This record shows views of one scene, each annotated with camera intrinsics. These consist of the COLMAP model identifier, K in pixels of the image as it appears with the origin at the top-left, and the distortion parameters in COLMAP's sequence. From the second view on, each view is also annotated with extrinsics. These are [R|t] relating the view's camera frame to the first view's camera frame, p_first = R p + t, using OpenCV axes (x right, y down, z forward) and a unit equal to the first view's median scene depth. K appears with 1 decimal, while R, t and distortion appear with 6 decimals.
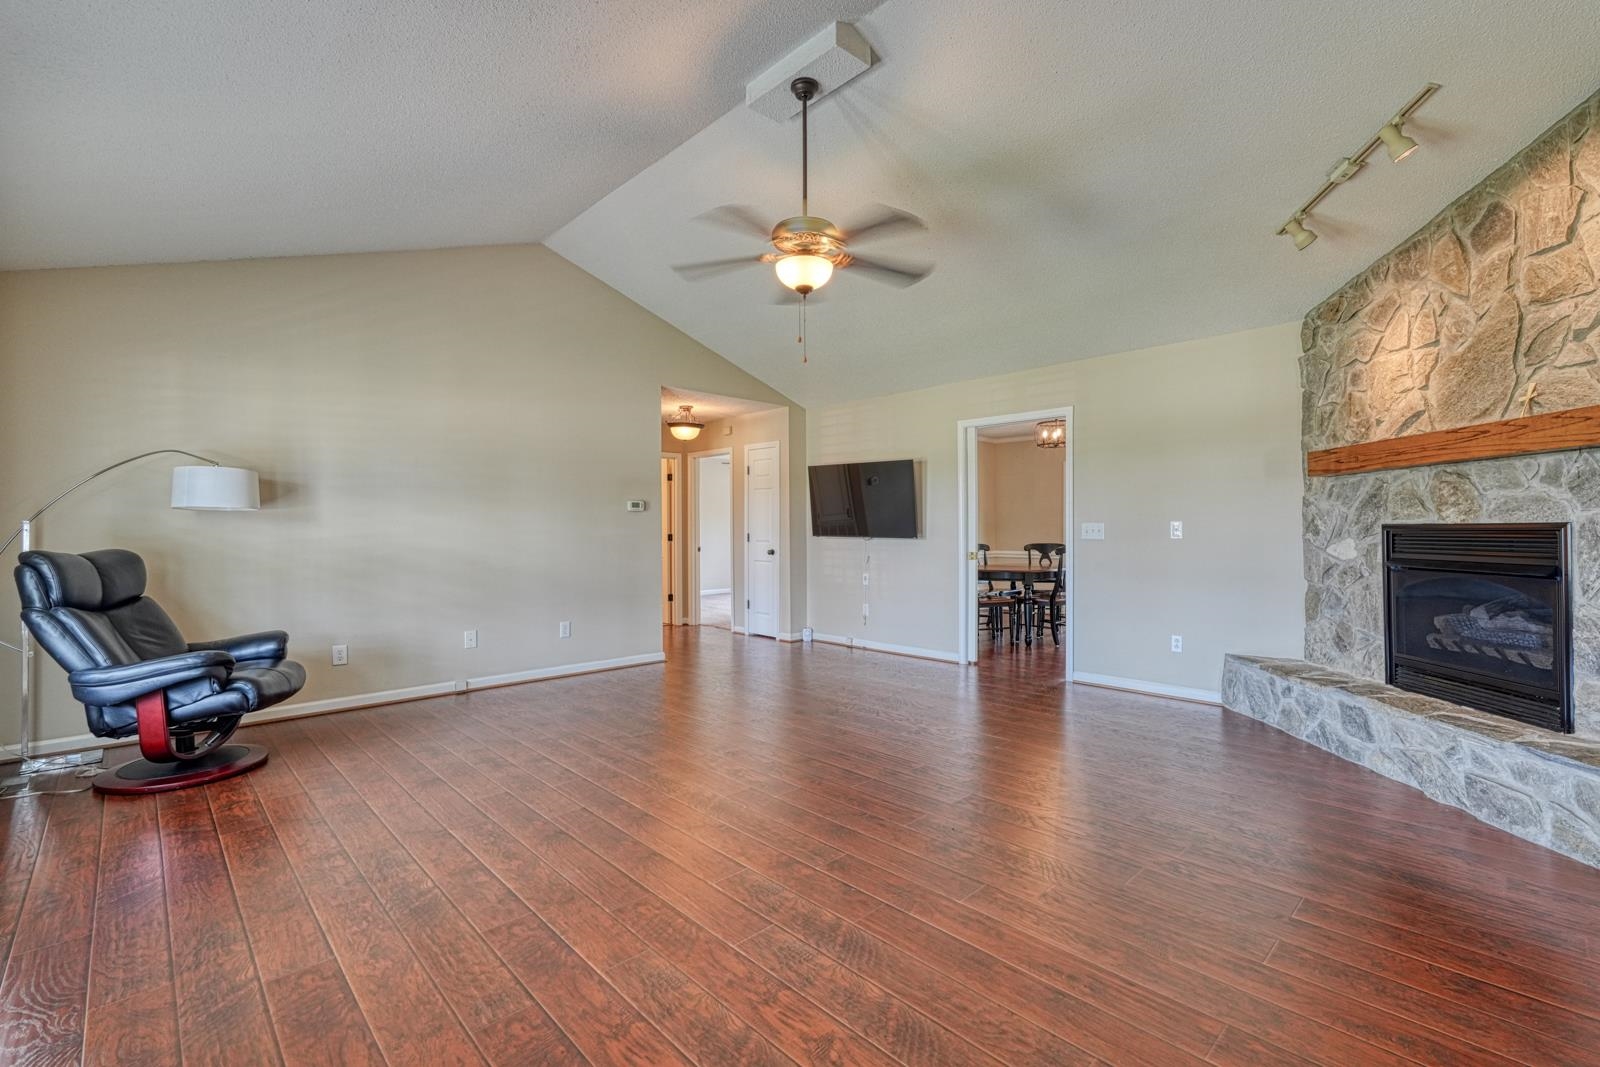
lens RADIAL K [[705.6, 0, 806.8], [0, 705.6, 545.6], [0, 0, 1]] dist [0.001534, 0.000841]
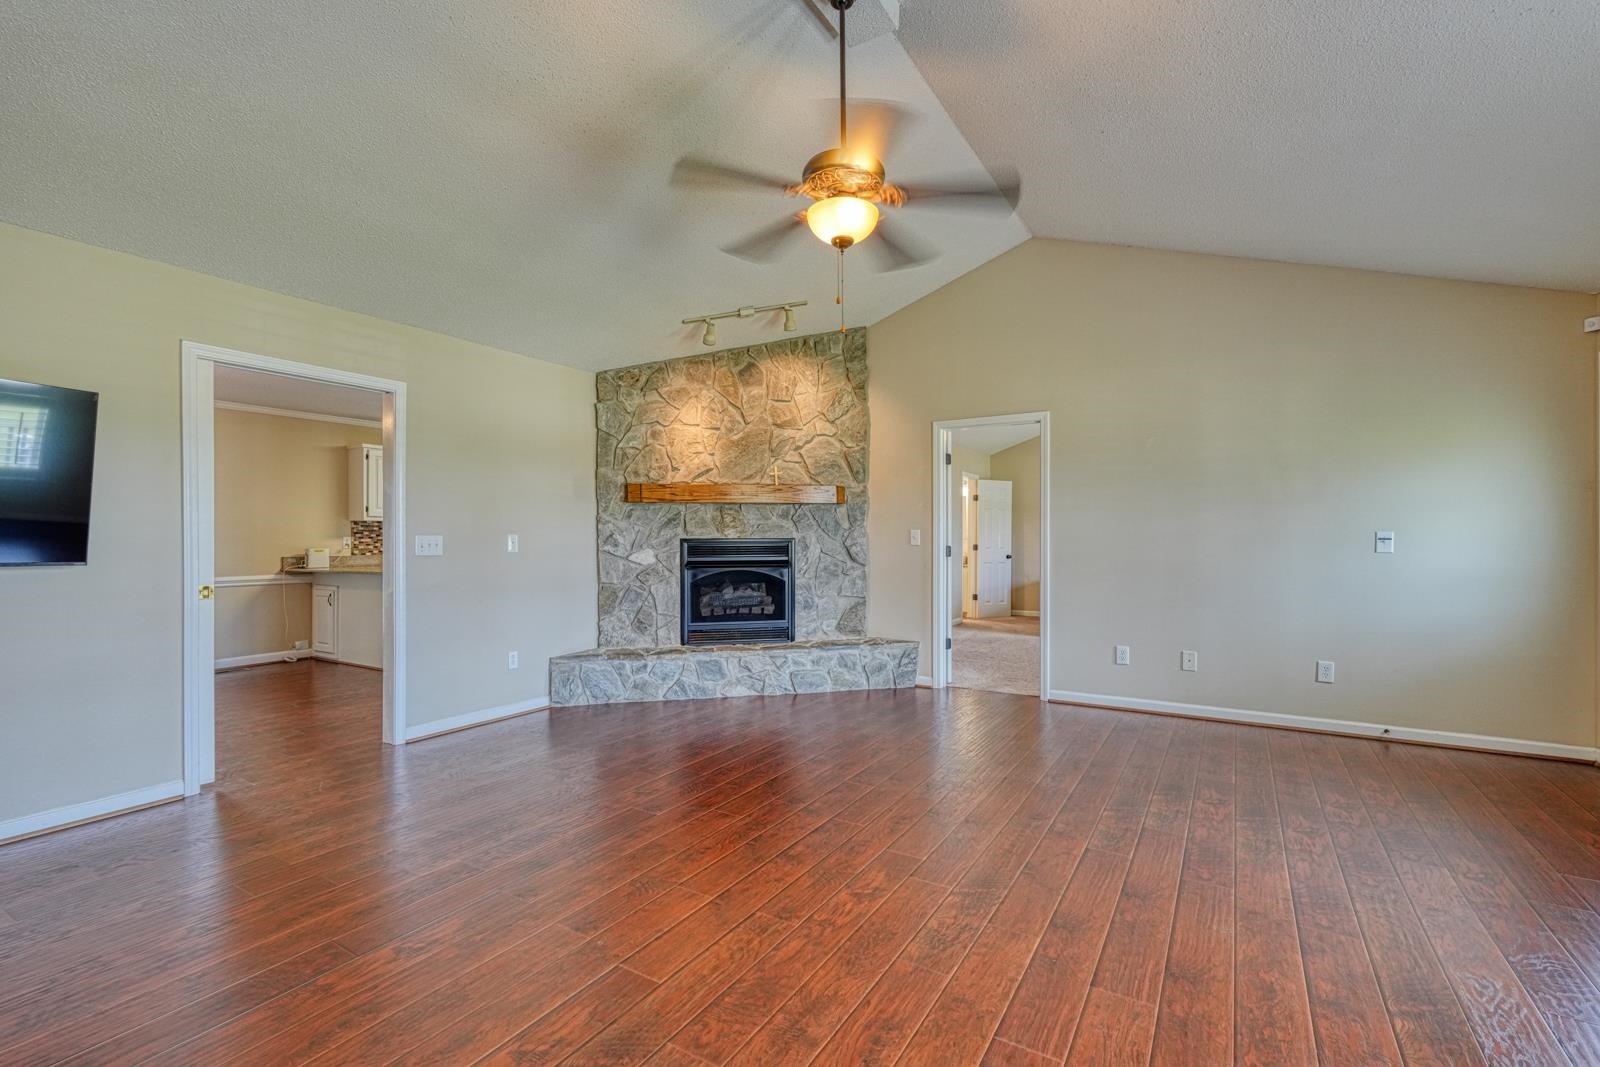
lens RADIAL K [[705.6, 0, 806.8], [0, 705.6, 545.6], [0, 0, 1]] dist [0.001534, 0.000841]
pose [[-0.253705, -0.005121, 0.967268, -0.749407], [0.026338, 0.999579, 0.012200, -0.028952], [-0.966923, 0.028571, -0.253463, 1.218841]]
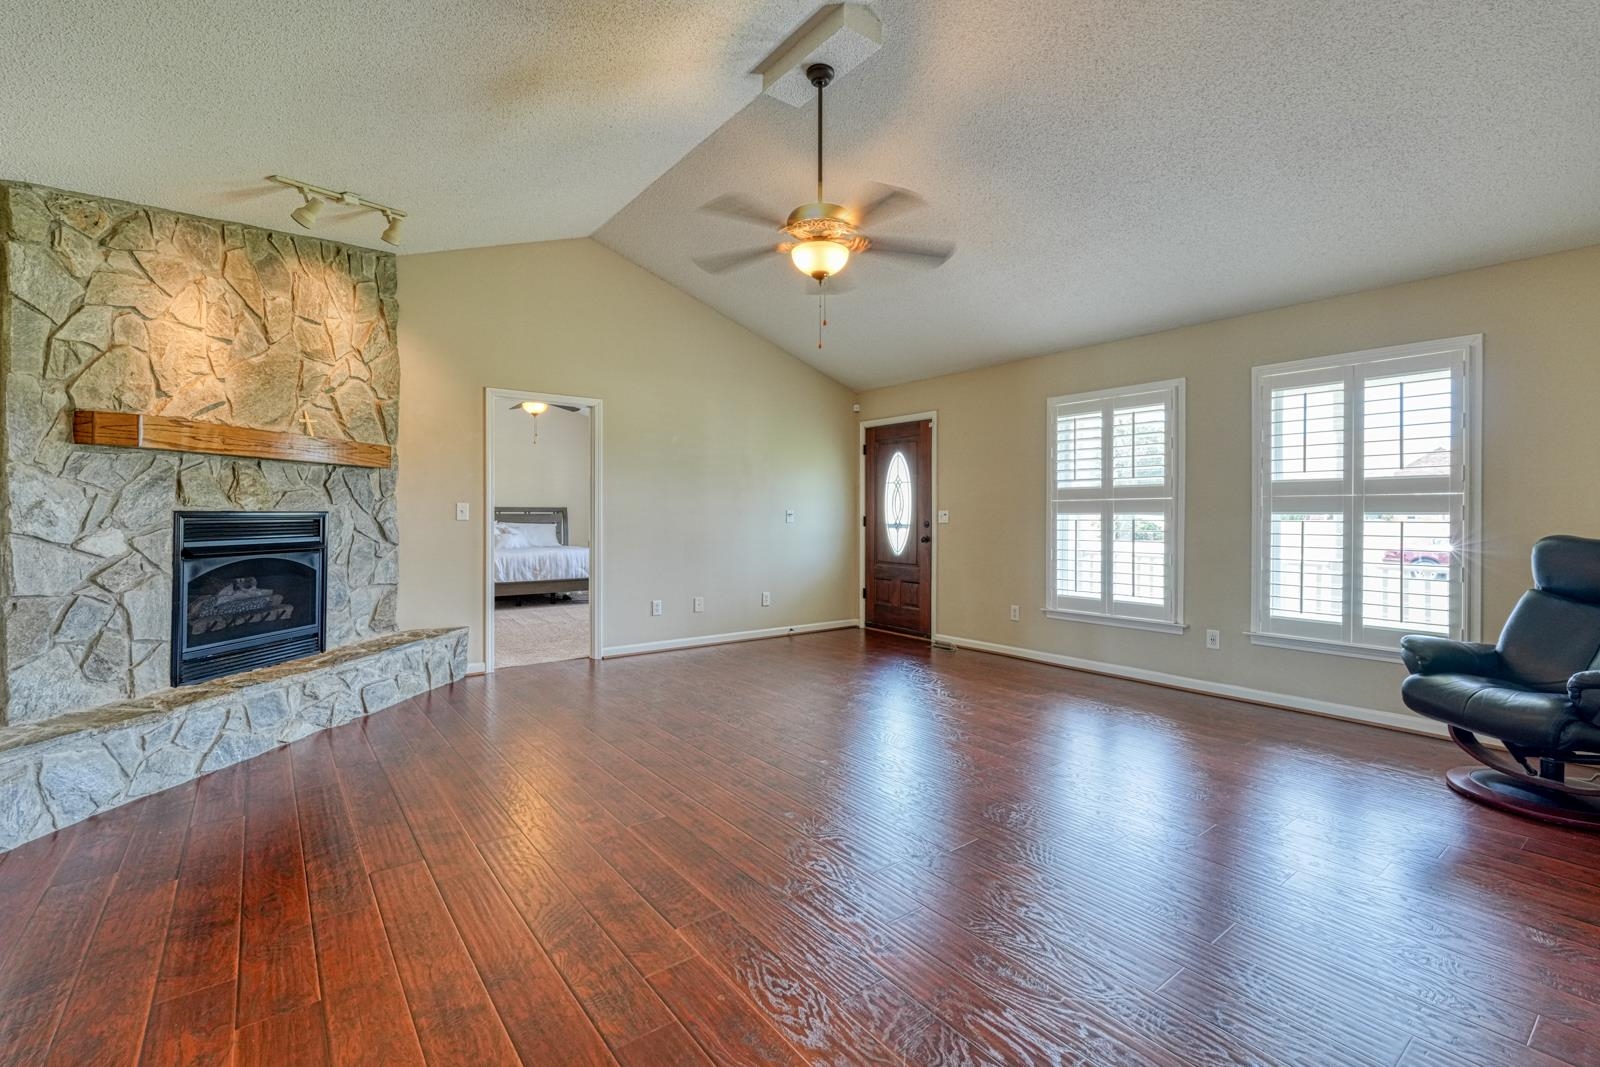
lens RADIAL K [[702.8, 0, 798.4], [0, 702.8, 527.8], [0, 0, 1]] dist [0.000924, 0.000639]
pose [[-0.992416, -0.000928, 0.122919, -0.091289], [0.004360, 0.999077, 0.042742, -0.047320], [-0.122846, 0.042954, -0.991496, 1.948895]]
